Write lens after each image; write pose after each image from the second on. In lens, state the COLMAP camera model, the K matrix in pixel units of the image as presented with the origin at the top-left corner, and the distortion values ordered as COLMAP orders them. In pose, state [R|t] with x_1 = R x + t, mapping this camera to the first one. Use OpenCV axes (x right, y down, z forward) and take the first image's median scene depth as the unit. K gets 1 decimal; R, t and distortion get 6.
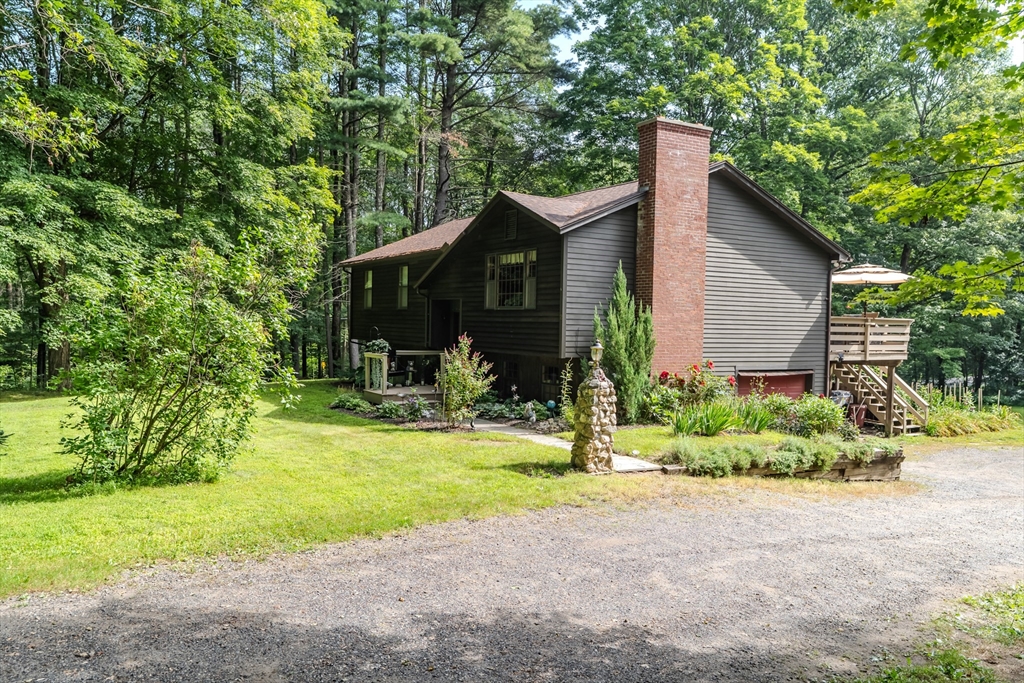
lens RADIAL K [[811.7, 0, 512.0], [0, 811.7, 341.5], [0, 0, 1]] dist [0.003796, -0.000866]
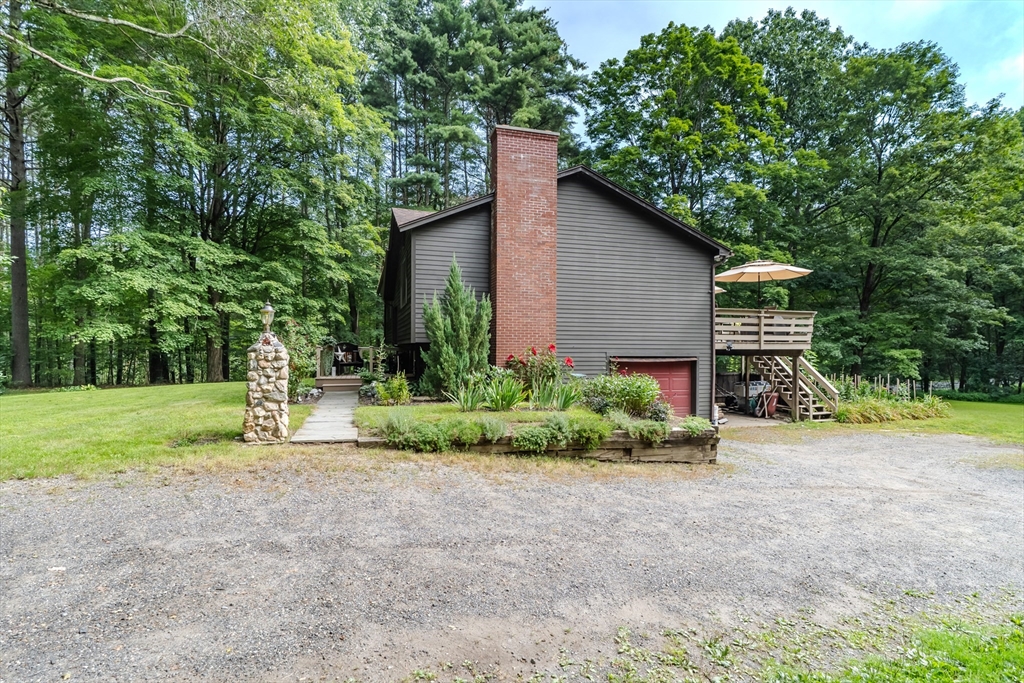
lens RADIAL K [[516.0, 0, 512.0], [0, 516.0, 341.5], [0, 0, 1]] dist [-0.000662, 0.000637]
pose [[0.969391, -0.020125, -0.244694, 0.351200], [0.009673, 0.998992, -0.043842, 0.048603], [0.245330, 0.040133, 0.968609, 0.321383]]
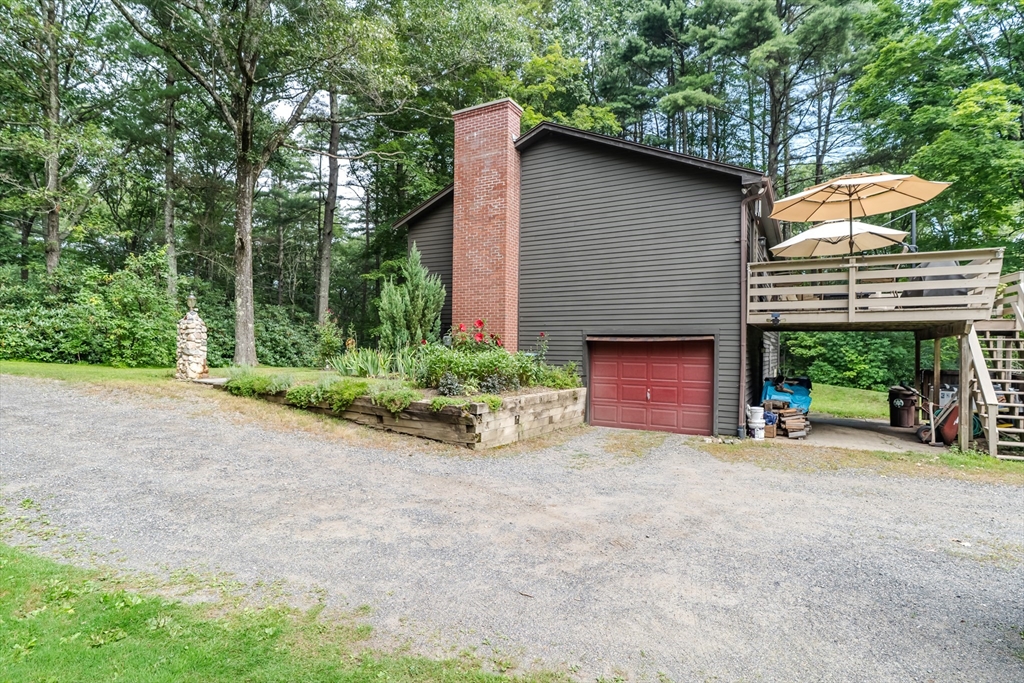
lens RADIAL K [[537.9, 0, 512.0], [0, 537.9, 341.5], [0, 0, 1]] dist [0.001897, 0.000444]
pose [[0.485552, -0.030803, -0.873665, 0.840232], [-0.024048, 0.998530, -0.048570, 0.081393], [0.873877, 0.044593, 0.484098, 0.685957]]
